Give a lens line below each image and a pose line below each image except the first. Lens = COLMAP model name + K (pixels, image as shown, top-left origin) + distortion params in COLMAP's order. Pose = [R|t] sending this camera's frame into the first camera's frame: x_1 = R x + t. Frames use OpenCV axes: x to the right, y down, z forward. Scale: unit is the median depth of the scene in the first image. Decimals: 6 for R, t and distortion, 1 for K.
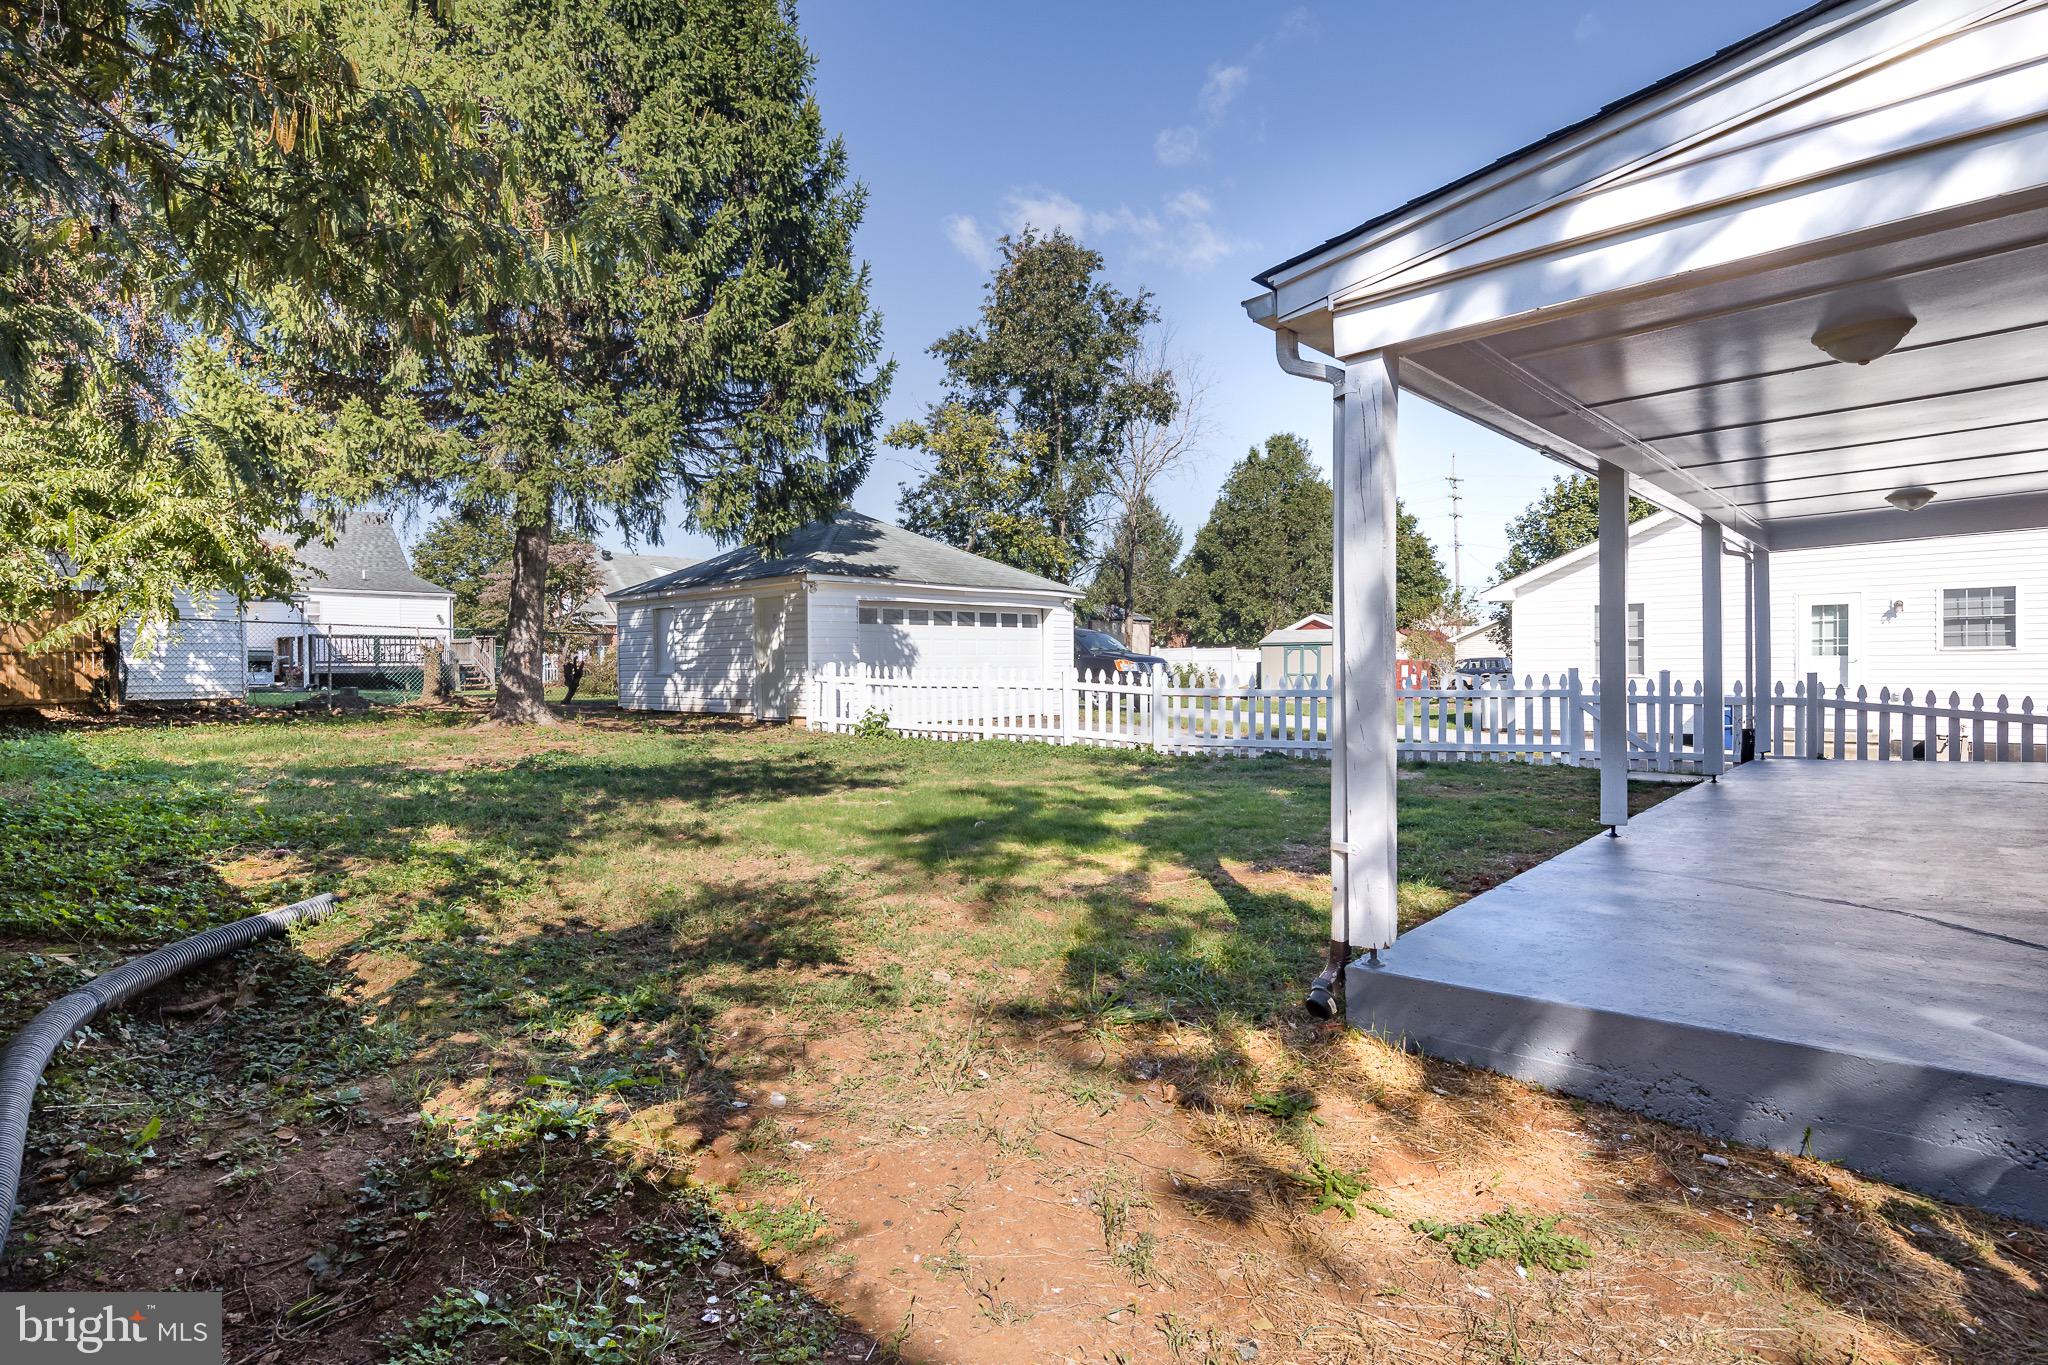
lens RADIAL K [[1023.1, 0, 979.2], [0, 1023.1, 687.9], [0, 0, 1]] dist [-0.000031, -0.001528]
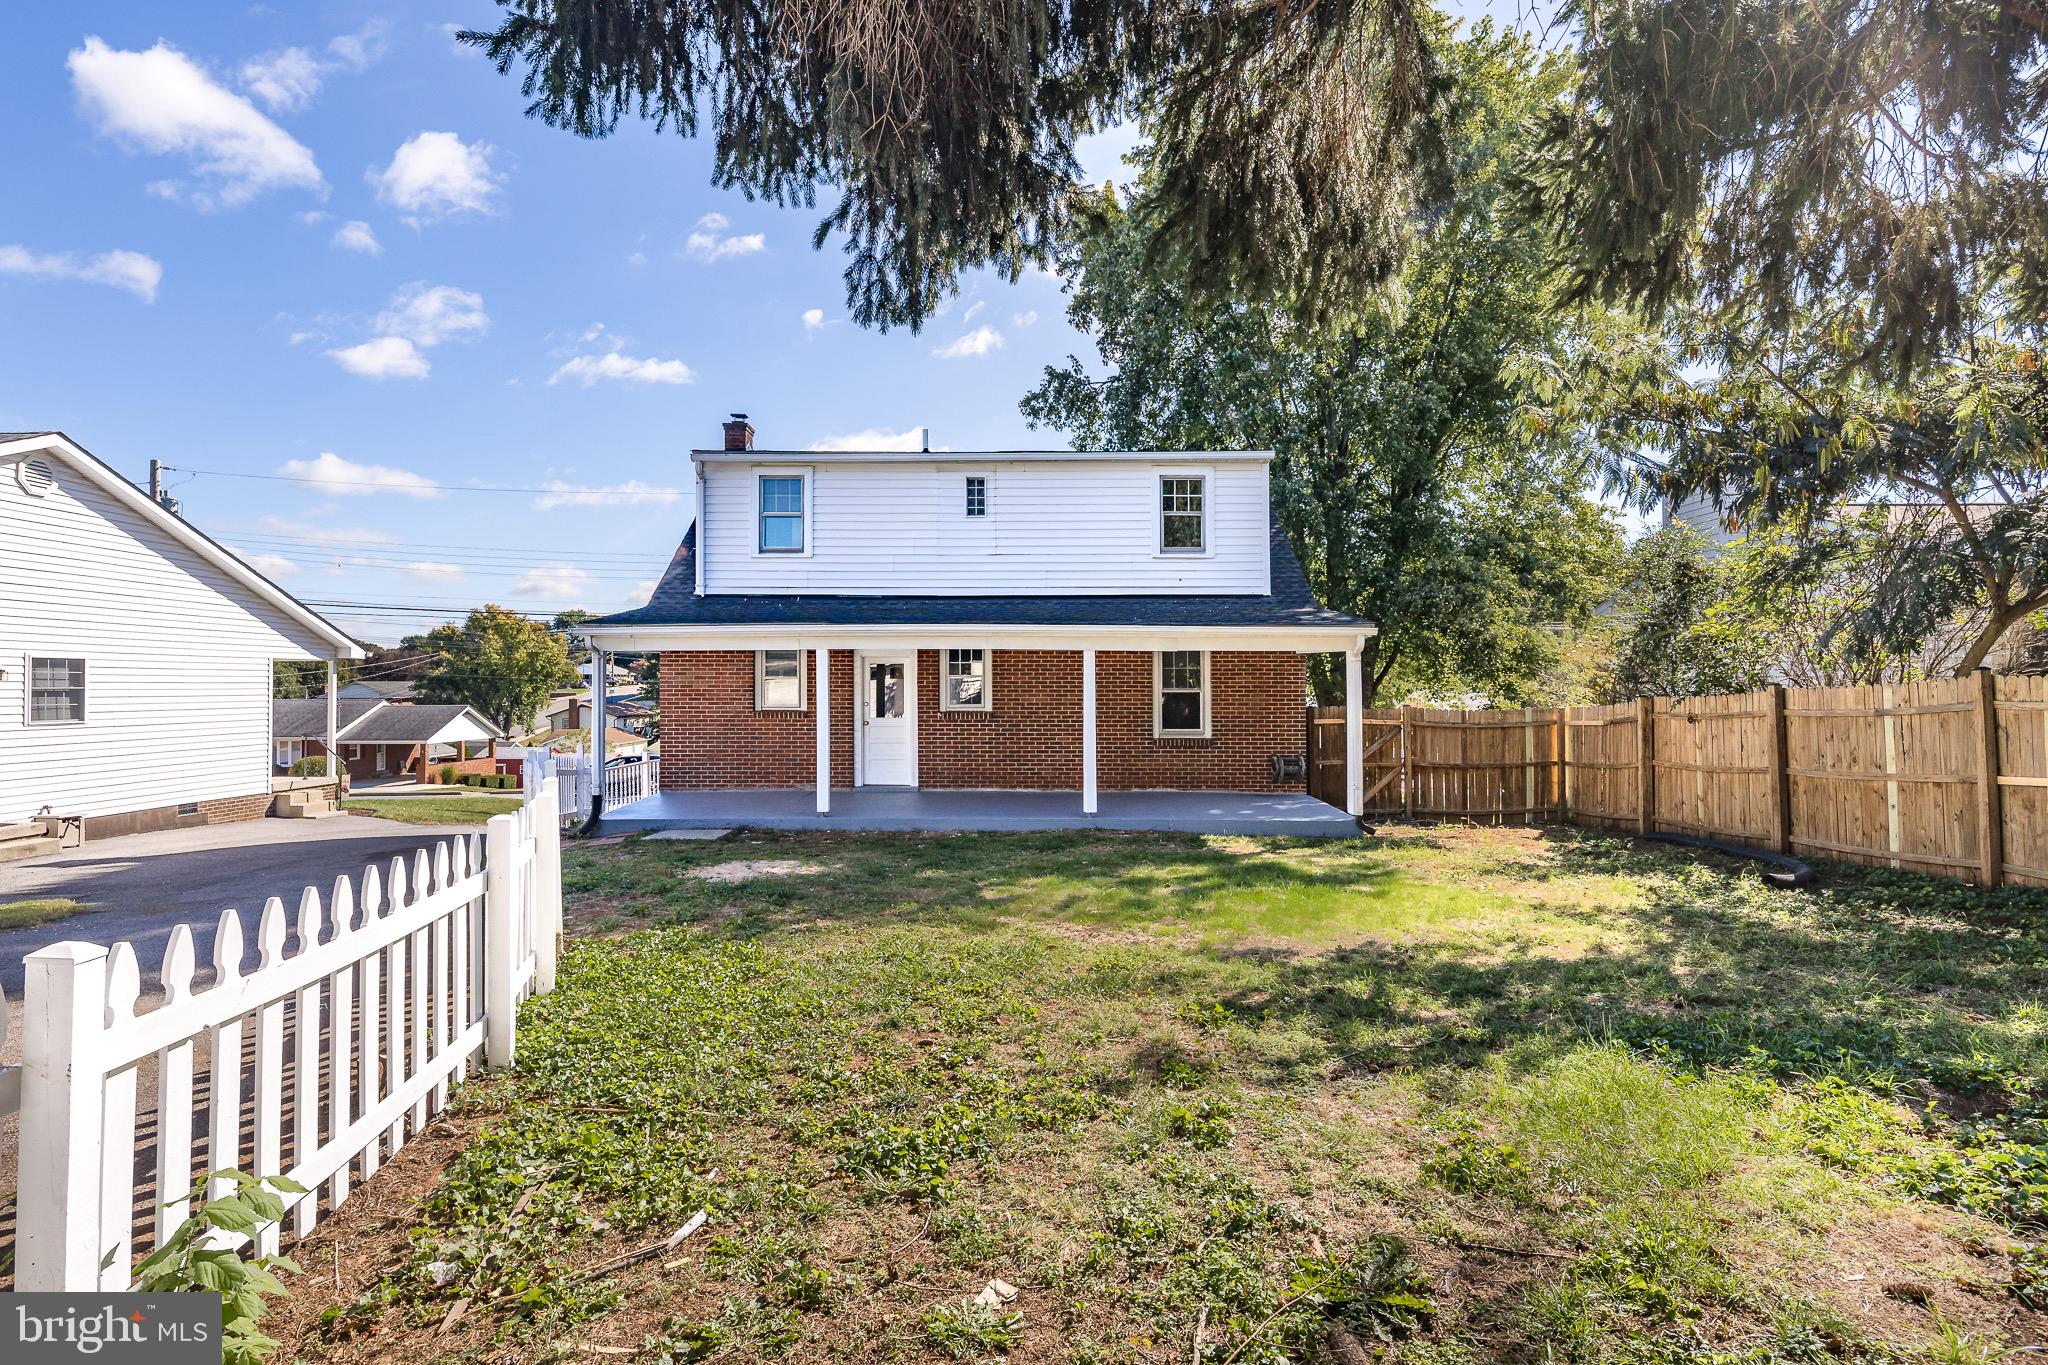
lens RADIAL K [[996.7, 0, 1004.5], [0, 996.7, 696.9], [0, 0, 1]] dist [-0.007496, -0.000512]
pose [[-0.688165, 0.004271, 0.725542, -0.260077], [0.022039, 0.999644, 0.015019, -0.049347], [-0.725220, 0.026326, -0.688014, 0.863481]]
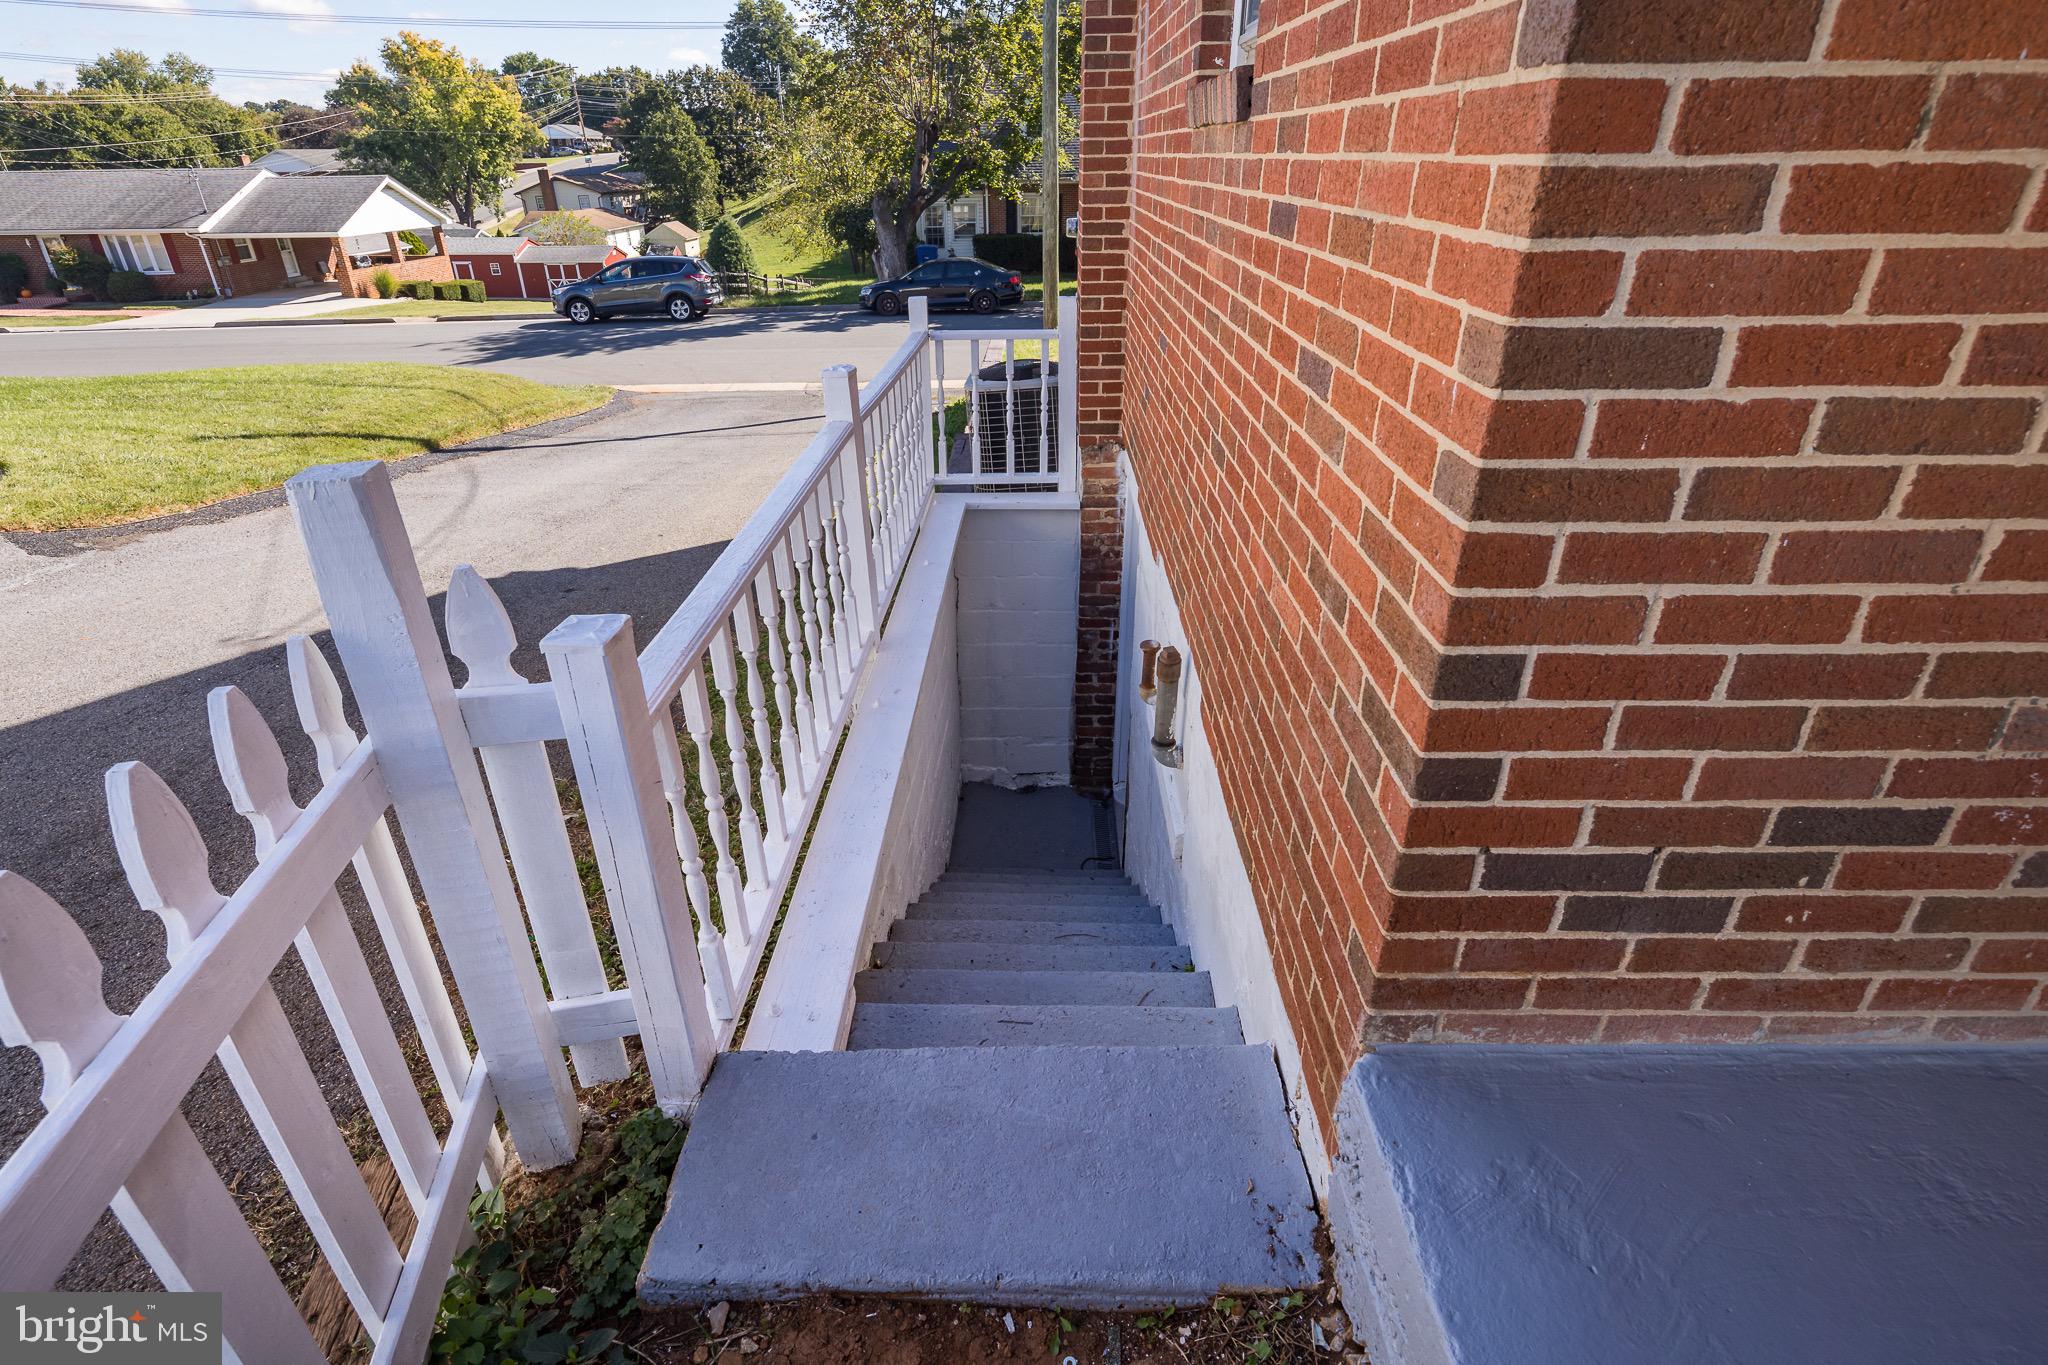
lens RADIAL K [[989.3, 0, 1016.5], [0, 989.3, 661.2], [0, 0, 1]] dist [-0.003109, -0.000939]
pose [[-0.684417, -0.318035, 0.656069, 0.584567], [0.029213, 0.887161, 0.460535, -0.020793], [-0.728505, 0.334364, -0.597898, 0.538566]]
